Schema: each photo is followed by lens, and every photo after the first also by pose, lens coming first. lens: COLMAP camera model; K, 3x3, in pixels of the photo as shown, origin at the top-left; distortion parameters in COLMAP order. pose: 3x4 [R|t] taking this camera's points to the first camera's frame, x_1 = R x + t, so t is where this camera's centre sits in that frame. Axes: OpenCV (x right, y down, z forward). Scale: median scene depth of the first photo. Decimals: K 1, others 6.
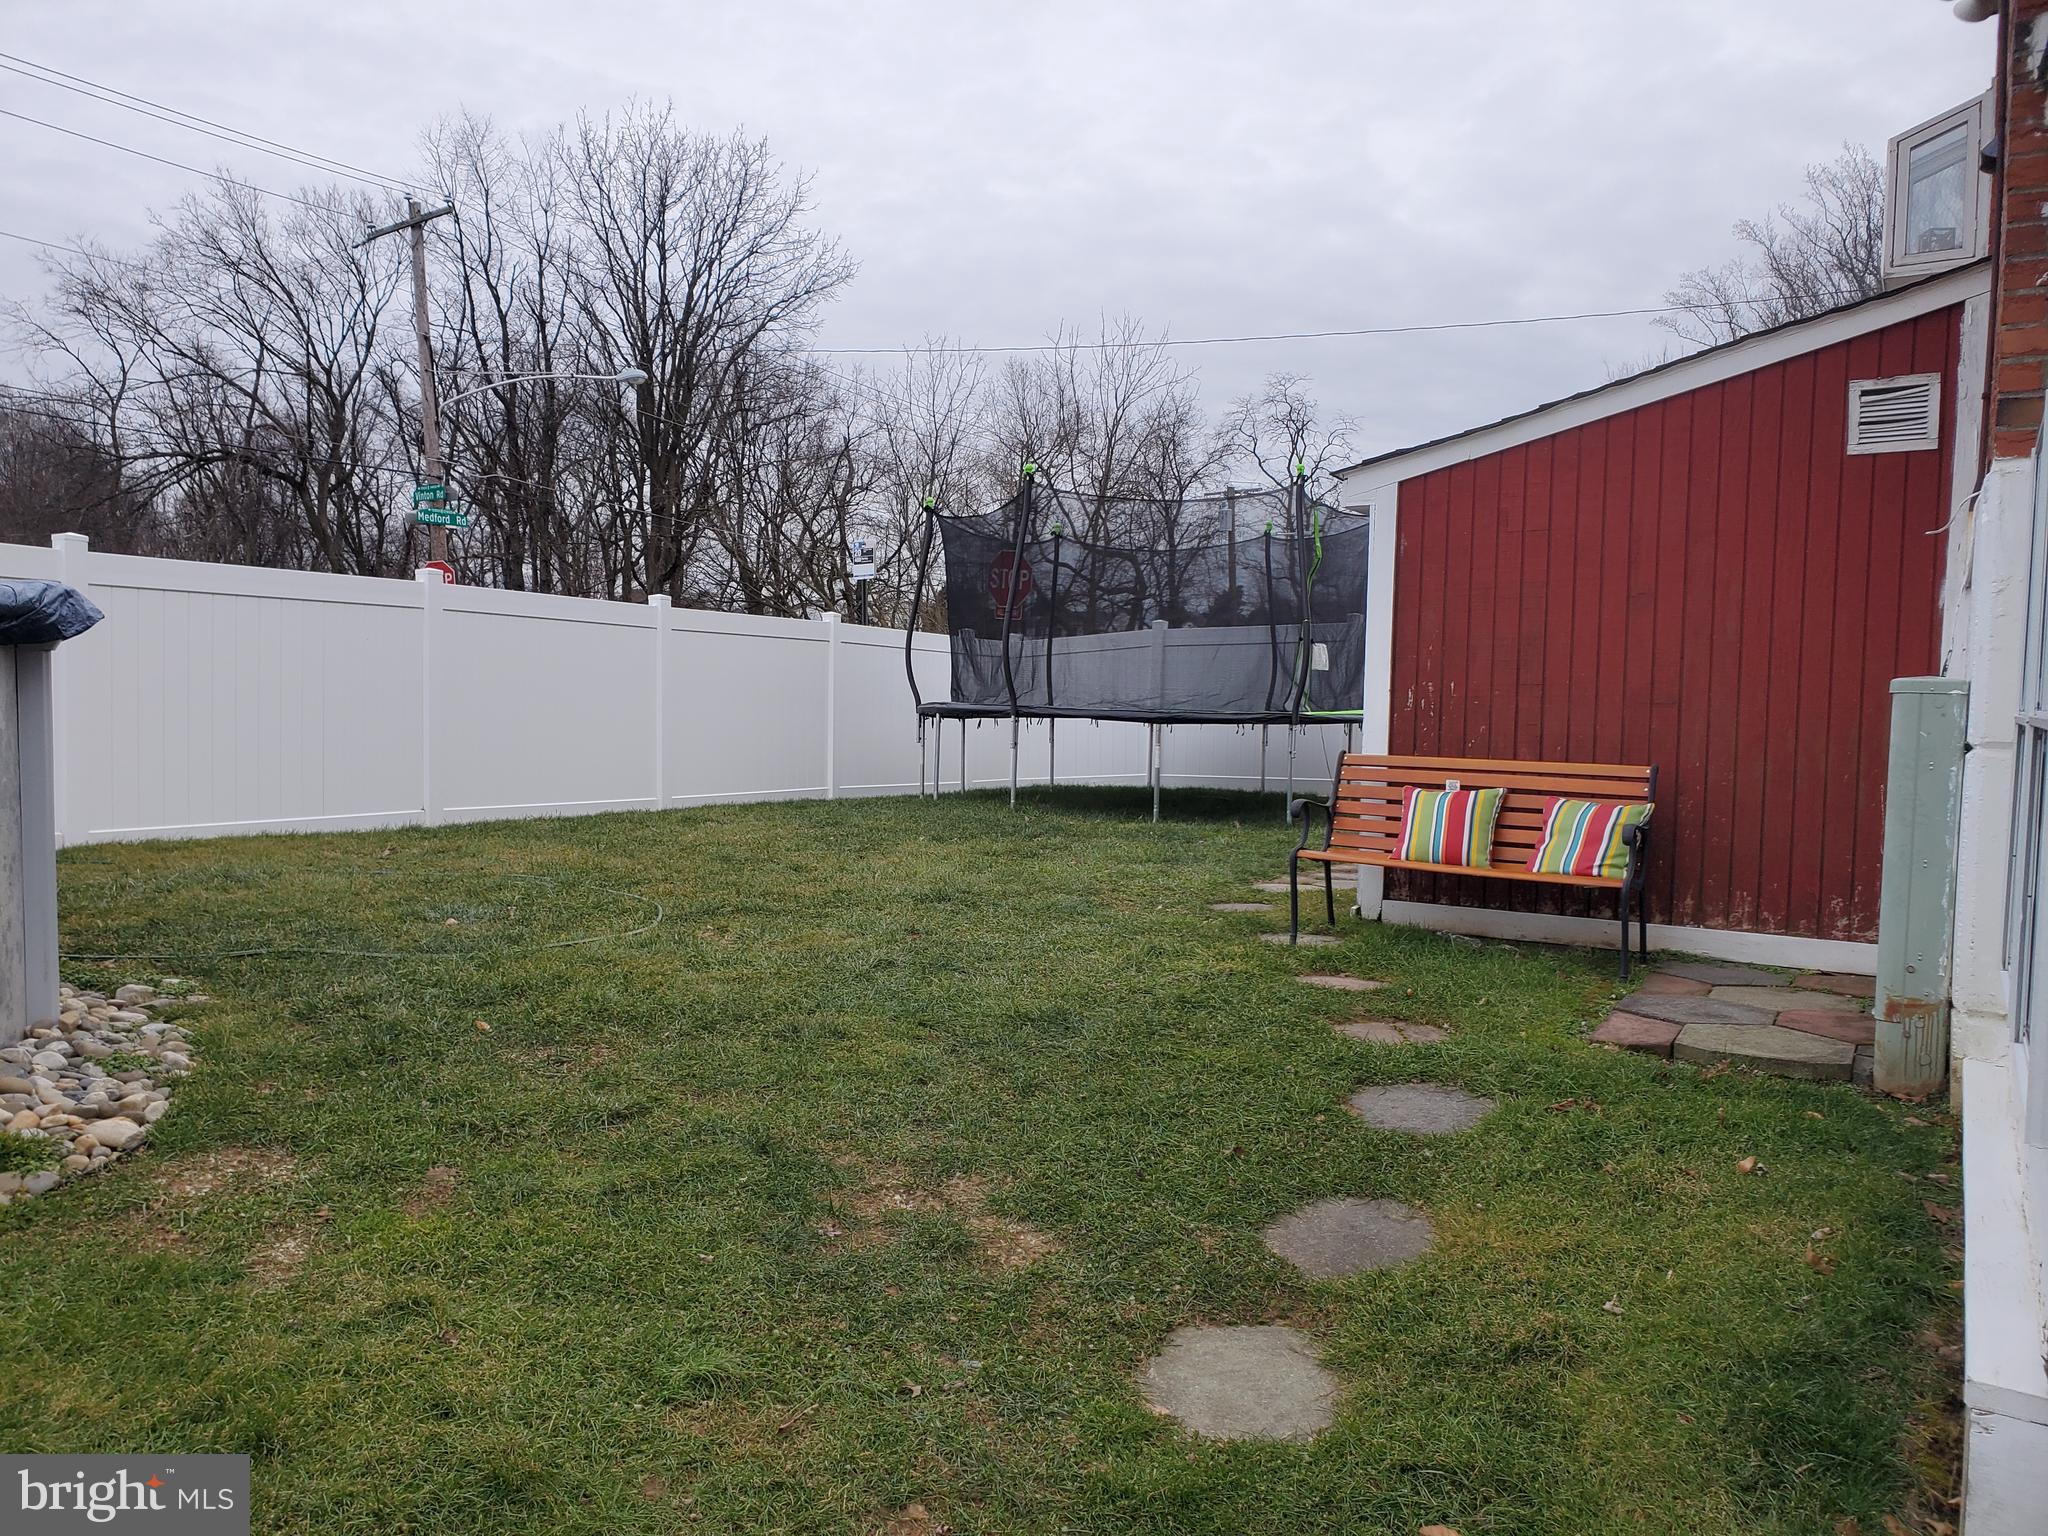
lens RADIAL K [[1590.6, 0, 1025.3], [0, 1590.6, 777.4], [0, 0, 1]] dist [0.046791, 0.034108]
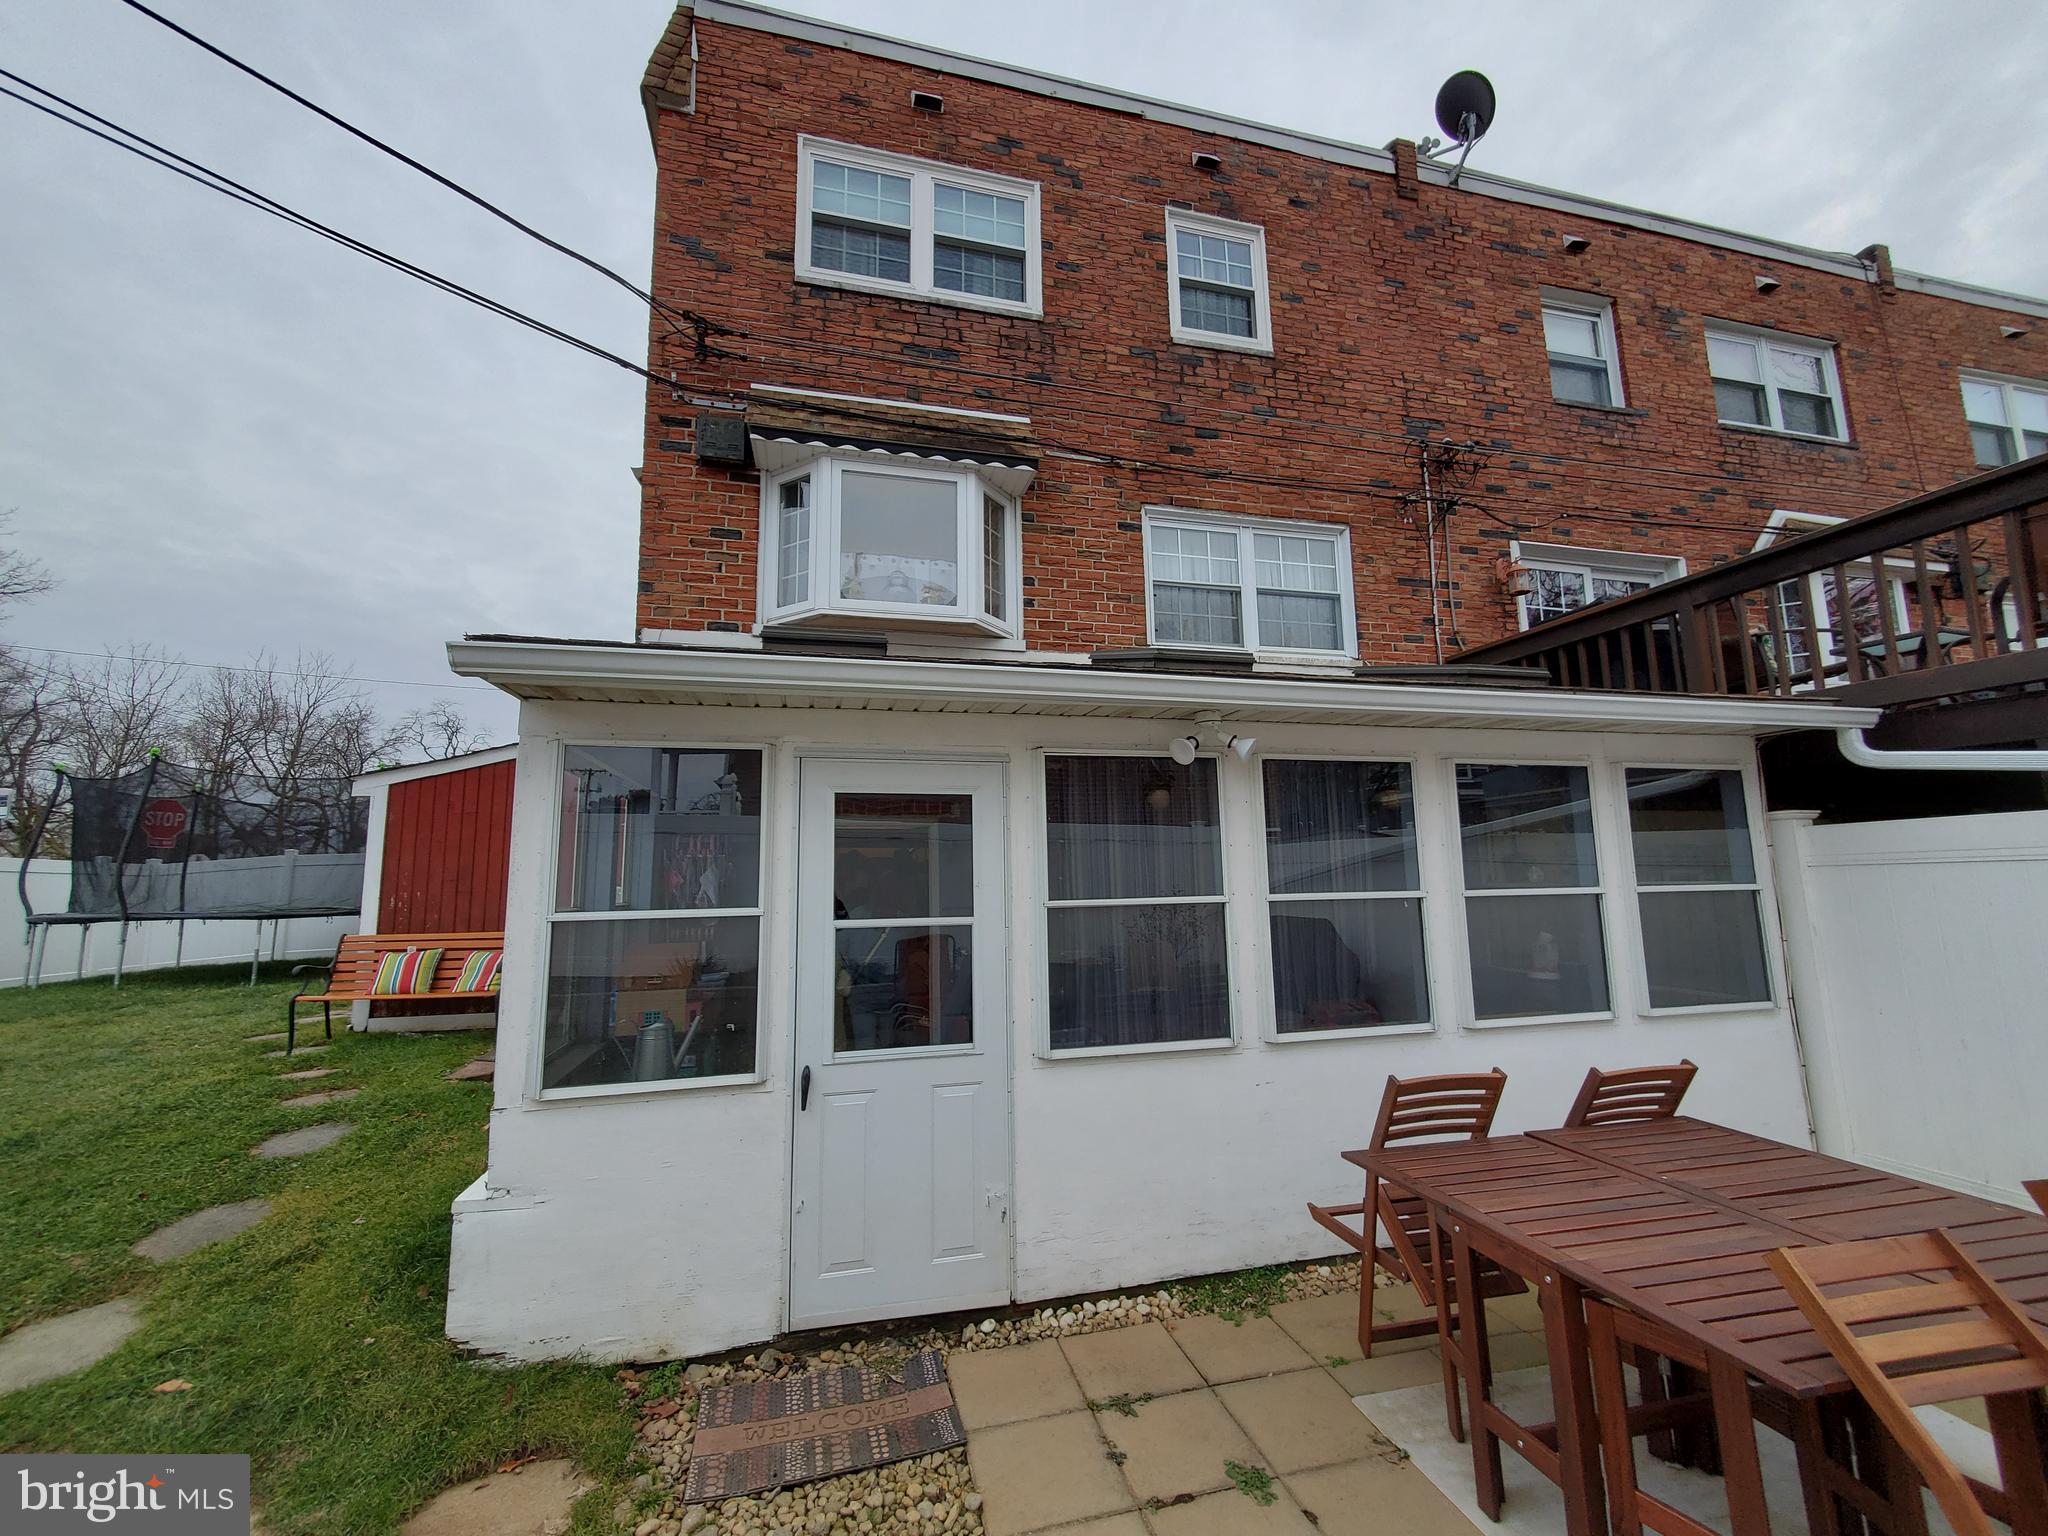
lens RADIAL K [[812.4, 0, 1018.7], [0, 812.4, 758.0], [0, 0, 1]] dist [0.007449, 0.000218]
pose [[0.719847, 0.074350, 0.690139, 0.053354], [0.066182, 0.982366, -0.174863, -0.000317], [-0.690970, 0.171550, 0.702233, -0.092600]]
